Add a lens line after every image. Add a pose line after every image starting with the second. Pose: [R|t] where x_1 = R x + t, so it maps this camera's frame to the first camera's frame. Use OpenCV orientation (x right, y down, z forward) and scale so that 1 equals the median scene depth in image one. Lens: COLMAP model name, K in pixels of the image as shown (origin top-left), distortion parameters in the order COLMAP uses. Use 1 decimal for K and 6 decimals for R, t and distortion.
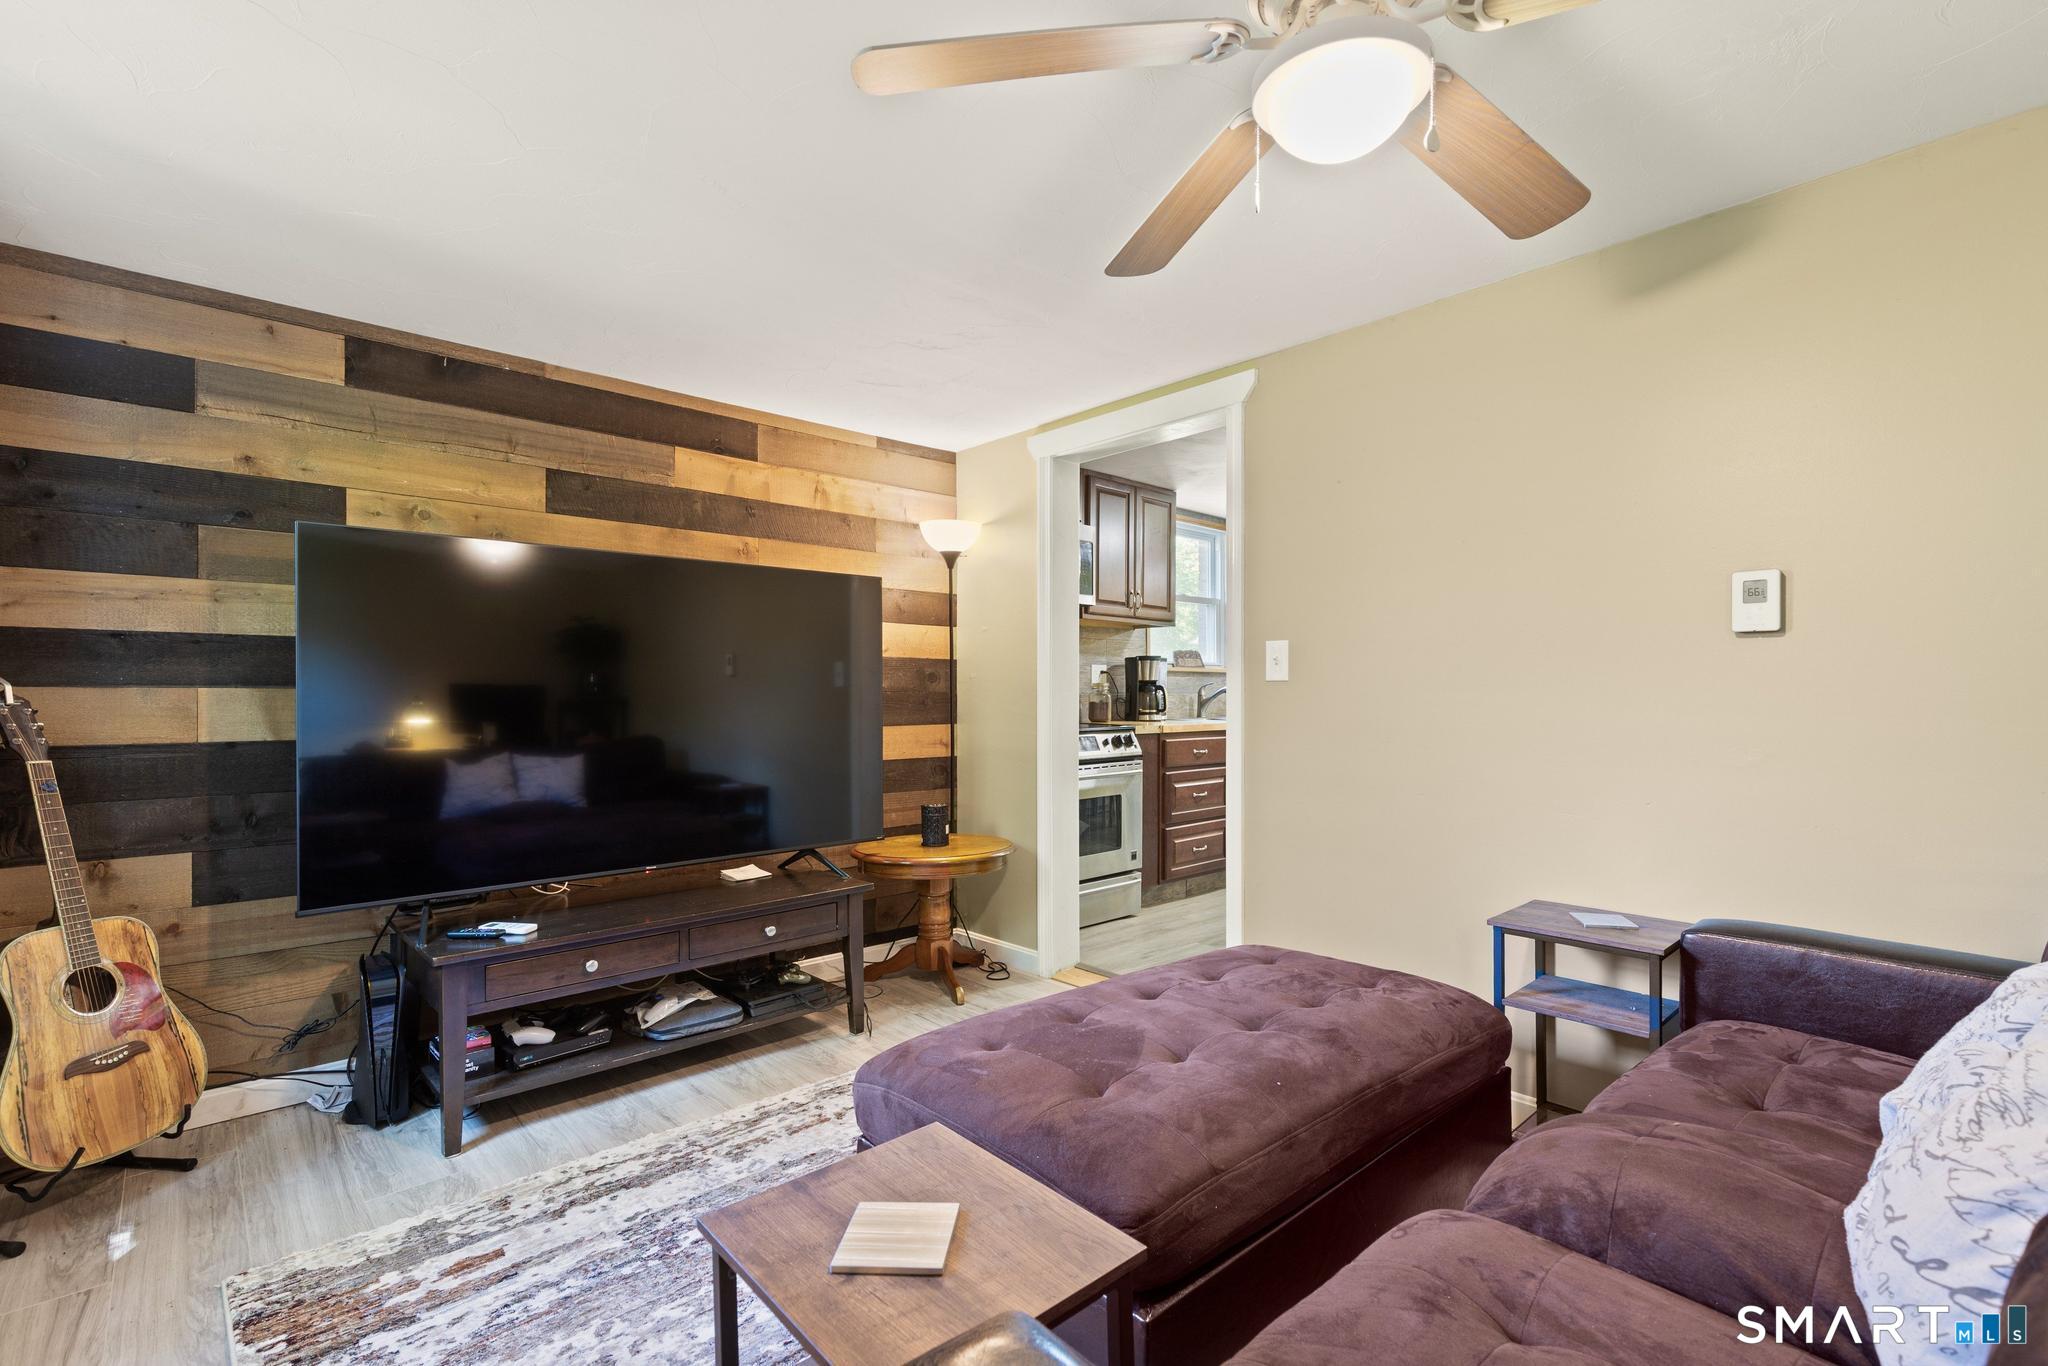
lens RADIAL K [[964.1, 0, 1035.3], [0, 964.1, 682.6], [0, 0, 1]] dist [0.003822, 0.000247]
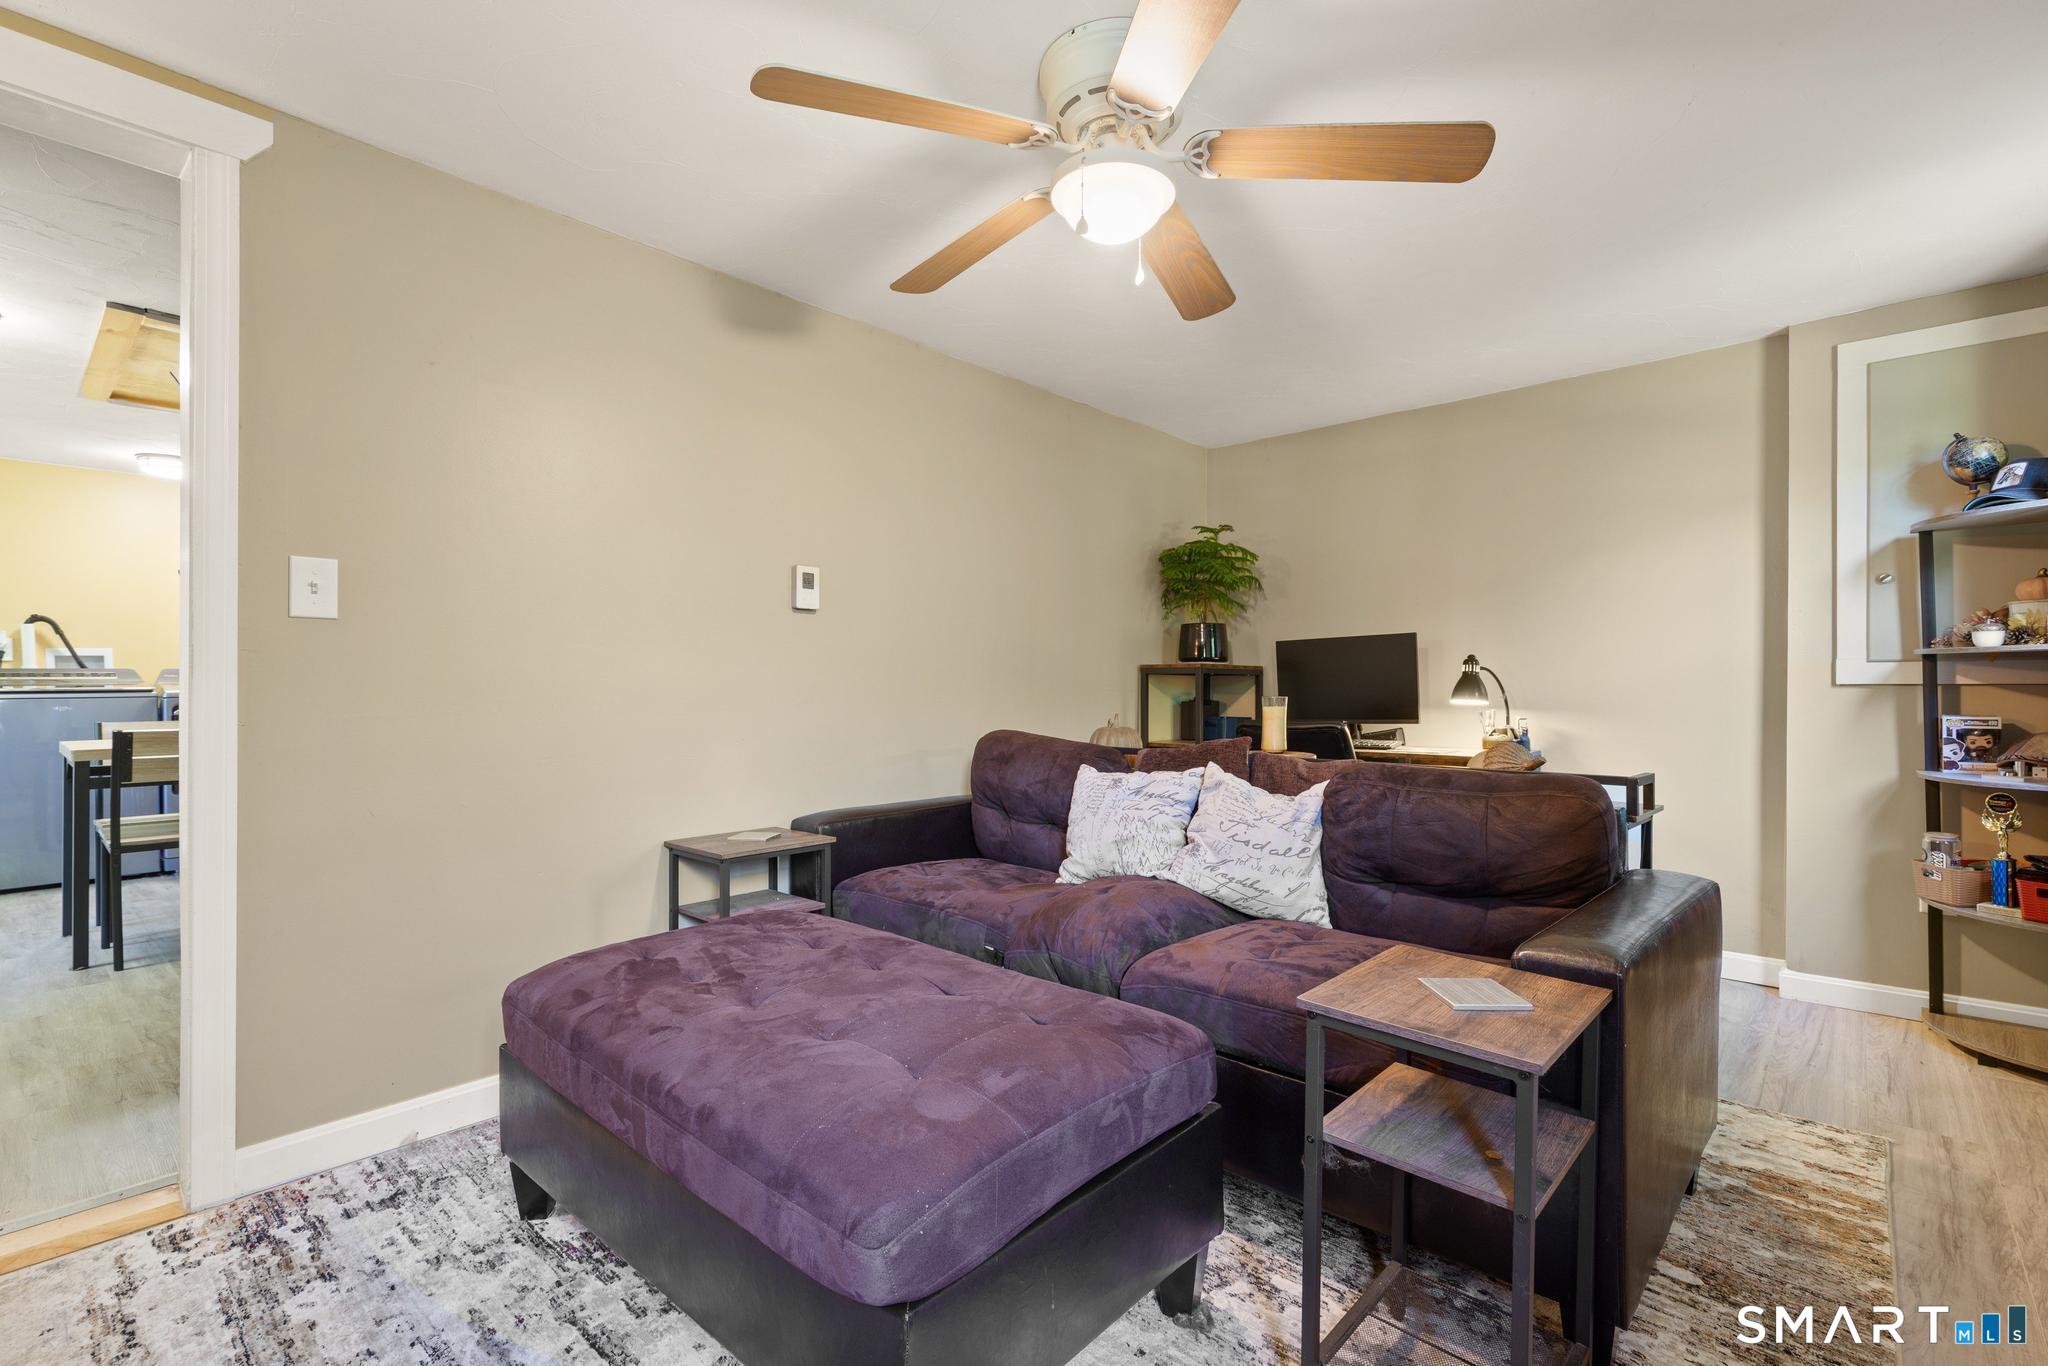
lens RADIAL K [[929.6, 0, 1032.7], [0, 929.6, 686.3], [0, 0, 1]] dist [0.002428, 0.000451]
pose [[-0.087211, 0.002343, 0.996187, -0.254382], [-0.012375, 0.999918, -0.003435, 0.024302], [-0.996113, -0.012627, -0.087175, 0.324823]]
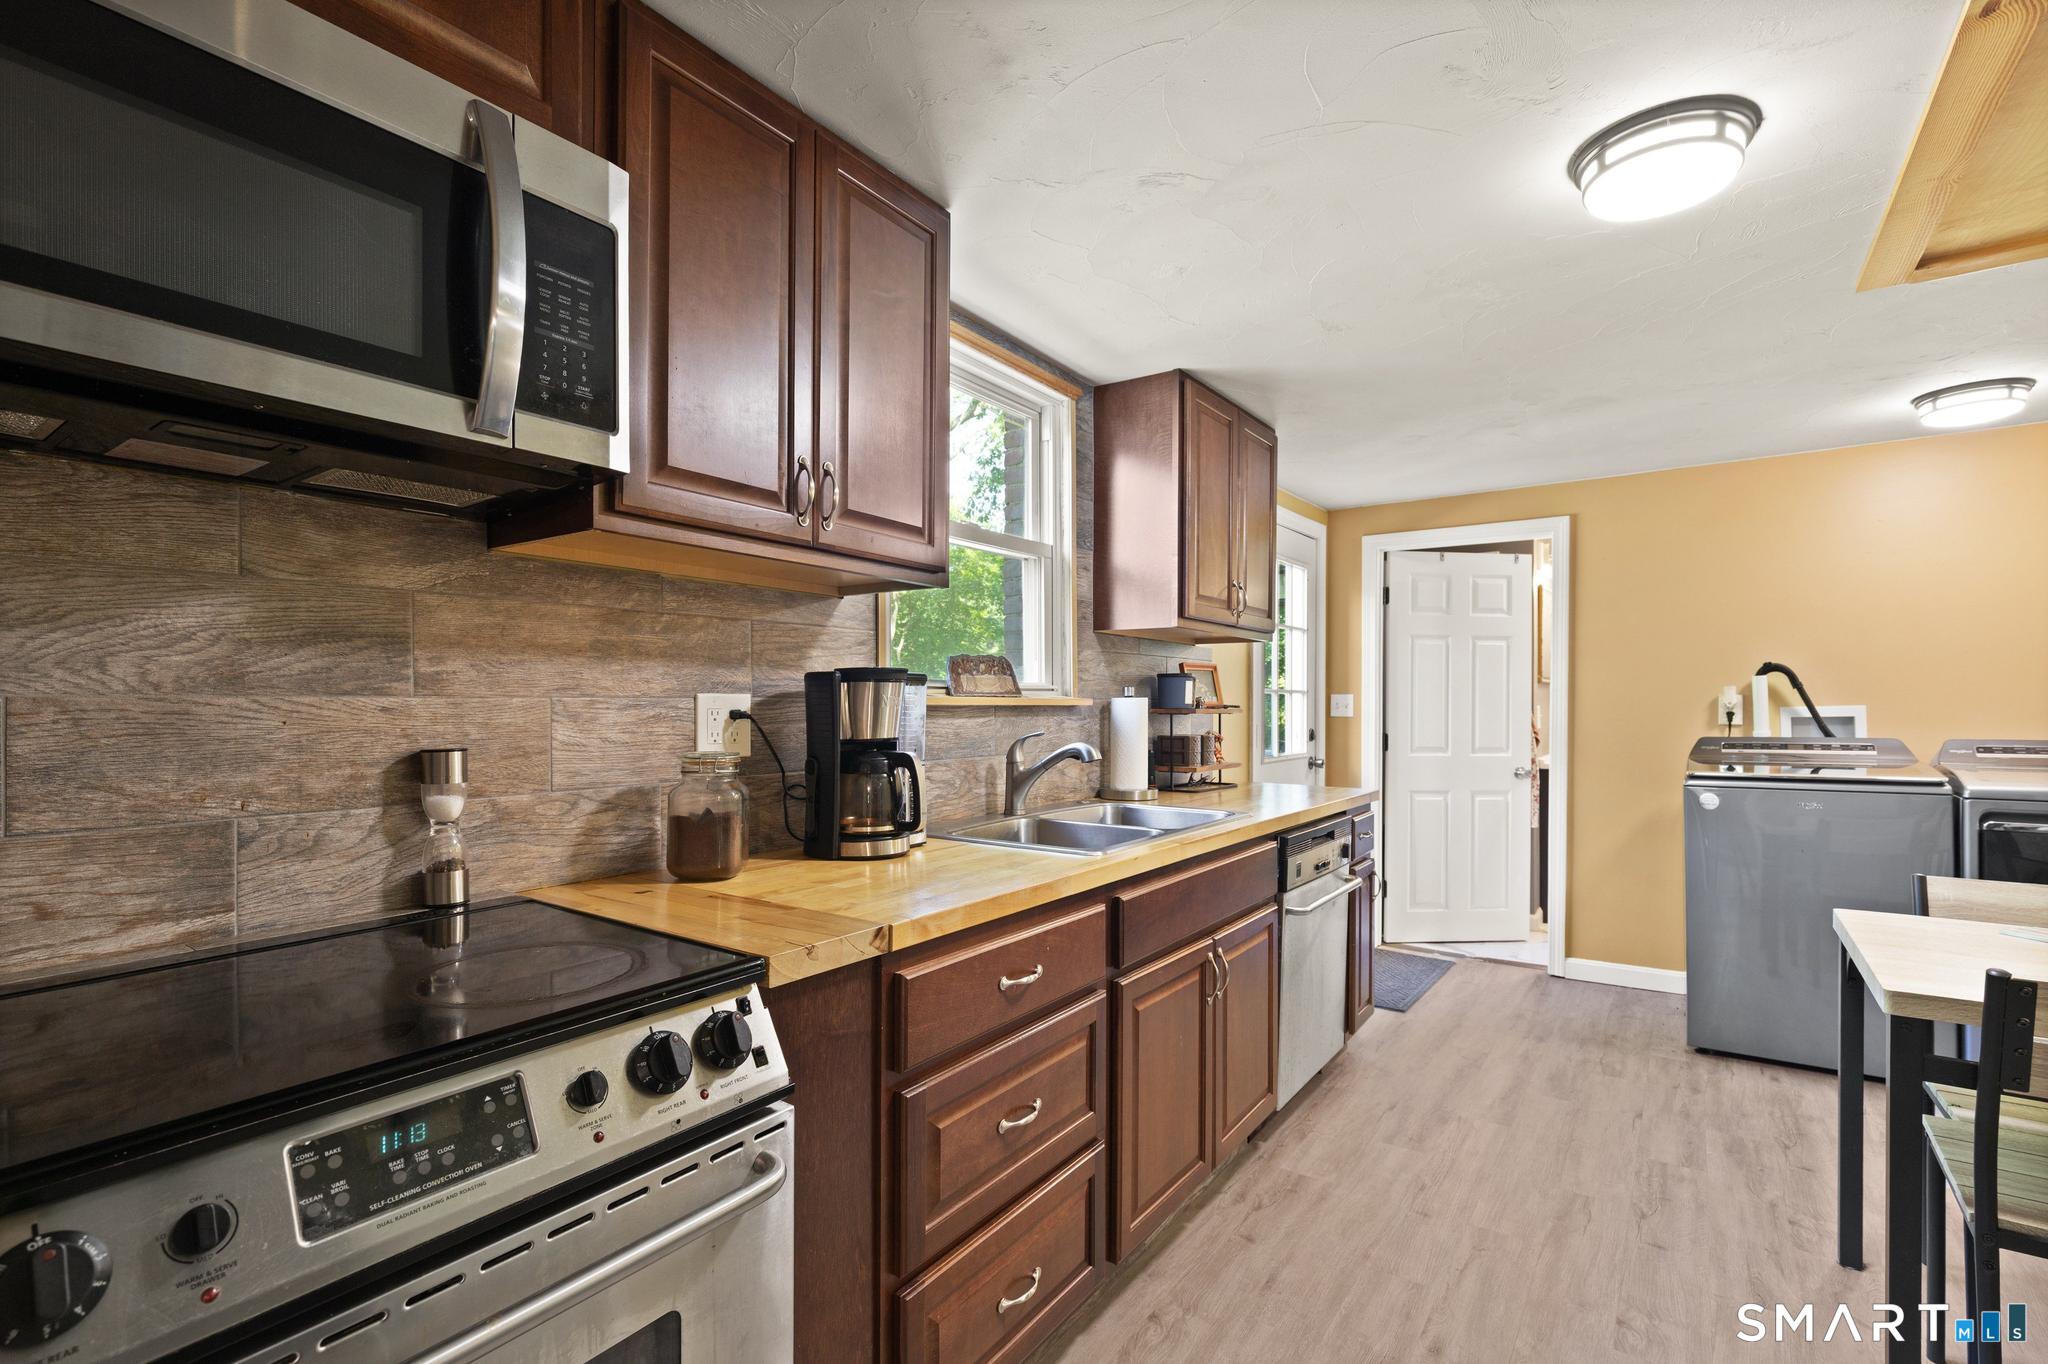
lens RADIAL K [[951.8, 0, 1027.6], [0, 951.8, 705.6], [0, 0, 1]] dist [0.003003, -0.000691]
pose [[0.979299, -0.003603, 0.202389, 0.107995], [0.000299, 0.999866, 0.016355, -0.020662], [-0.202421, -0.015956, 0.979169, 0.682638]]
